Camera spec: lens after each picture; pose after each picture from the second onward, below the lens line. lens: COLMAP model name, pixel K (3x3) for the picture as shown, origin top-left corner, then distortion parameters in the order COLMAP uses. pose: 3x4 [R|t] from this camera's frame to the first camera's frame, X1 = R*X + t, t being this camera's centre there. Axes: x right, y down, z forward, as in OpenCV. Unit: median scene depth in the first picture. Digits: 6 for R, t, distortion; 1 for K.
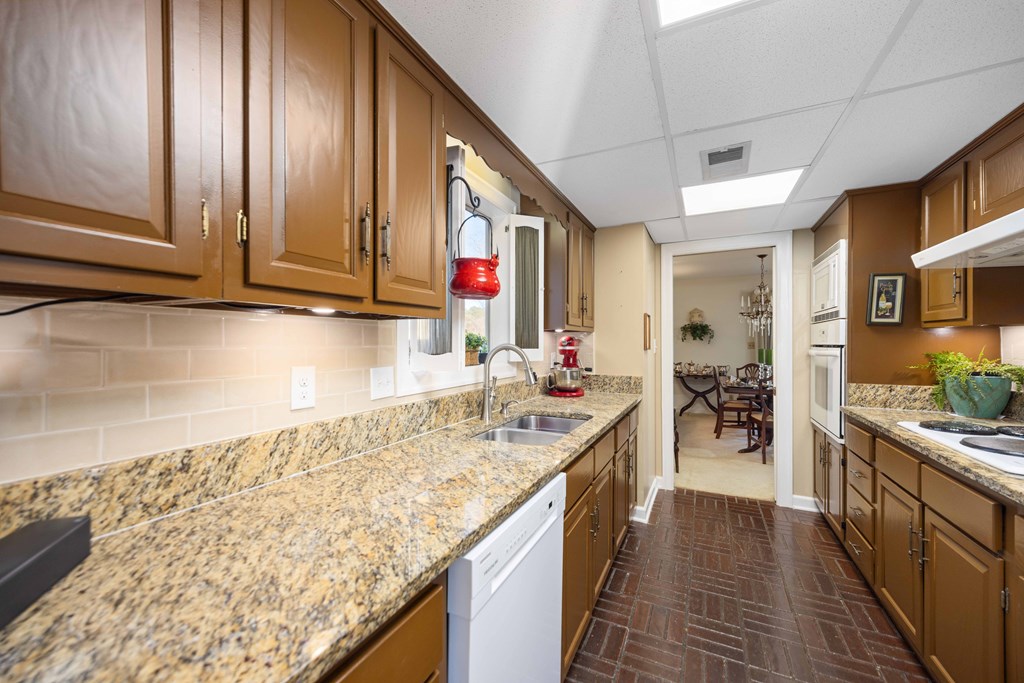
lens RADIAL K [[402.6, 0, 500.8], [0, 402.6, 346.1], [0, 0, 1]] dist [-0.001232, 0.001052]
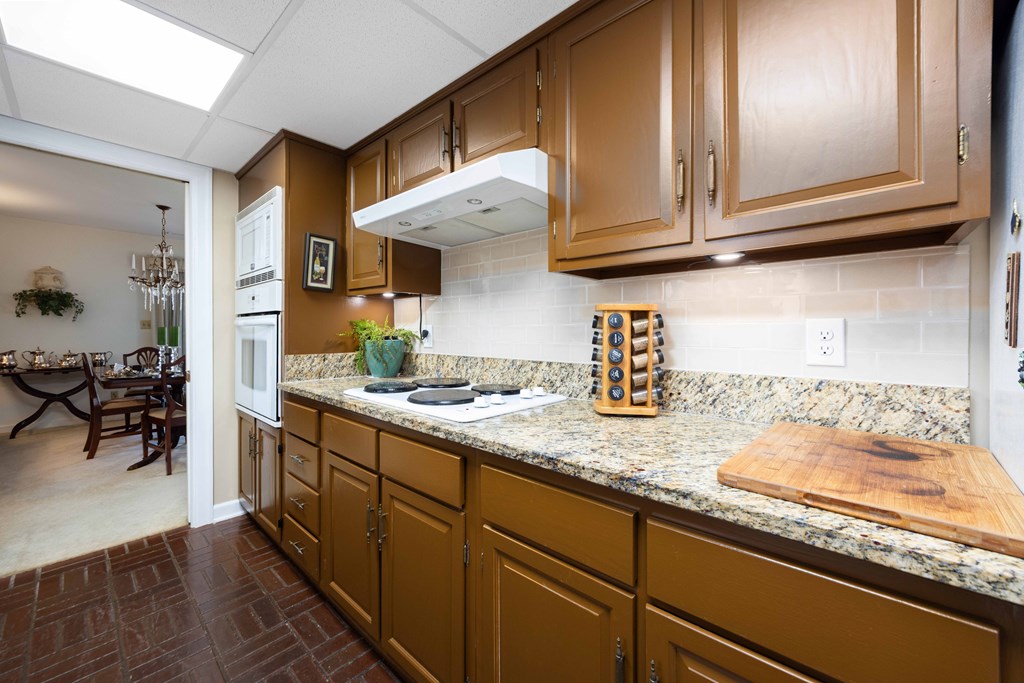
lens RADIAL K [[402.6, 0, 515.7], [0, 402.6, 328.7], [0, 0, 1]] dist [-0.001232, 0.001052]
pose [[0.259814, 0.001995, 0.965657, 0.169489], [0.001311, 0.999996, -0.002419, 0.039984], [-0.965658, 0.001895, 0.259811, 0.317086]]
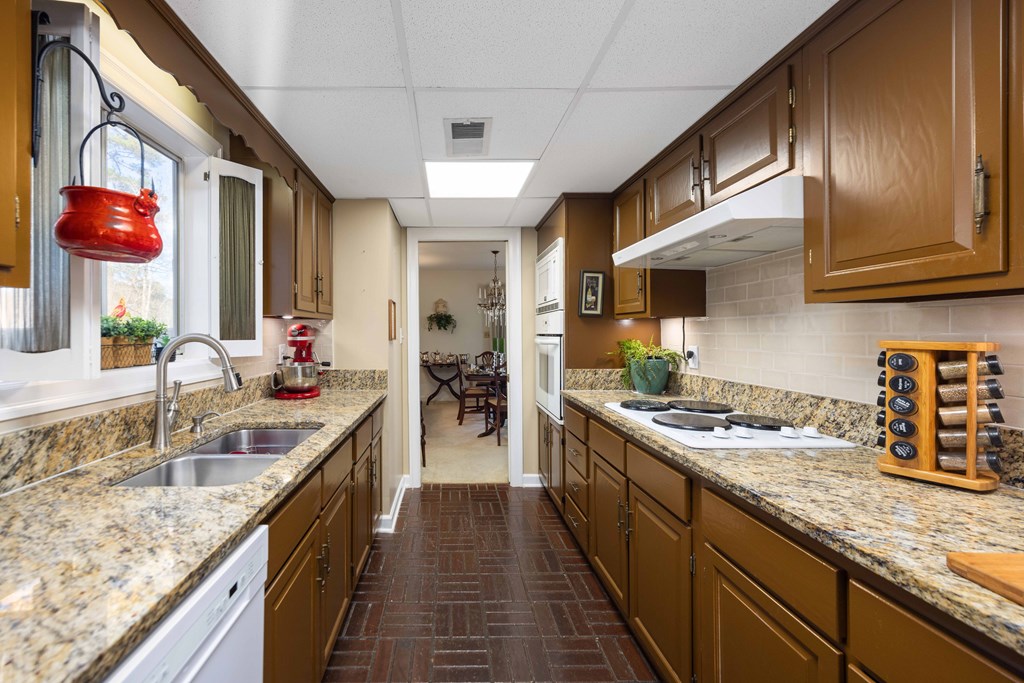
lens RADIAL K [[402.6, 0, 449.7], [0, 402.6, 331.4], [0, 0, 1]] dist [-0.001232, 0.001052]
pose [[0.890642, 0.000385, 0.454704, 0.085629], [0.005250, 0.999924, -0.011131, 0.000317], [-0.454674, 0.012301, 0.890573, 0.172688]]
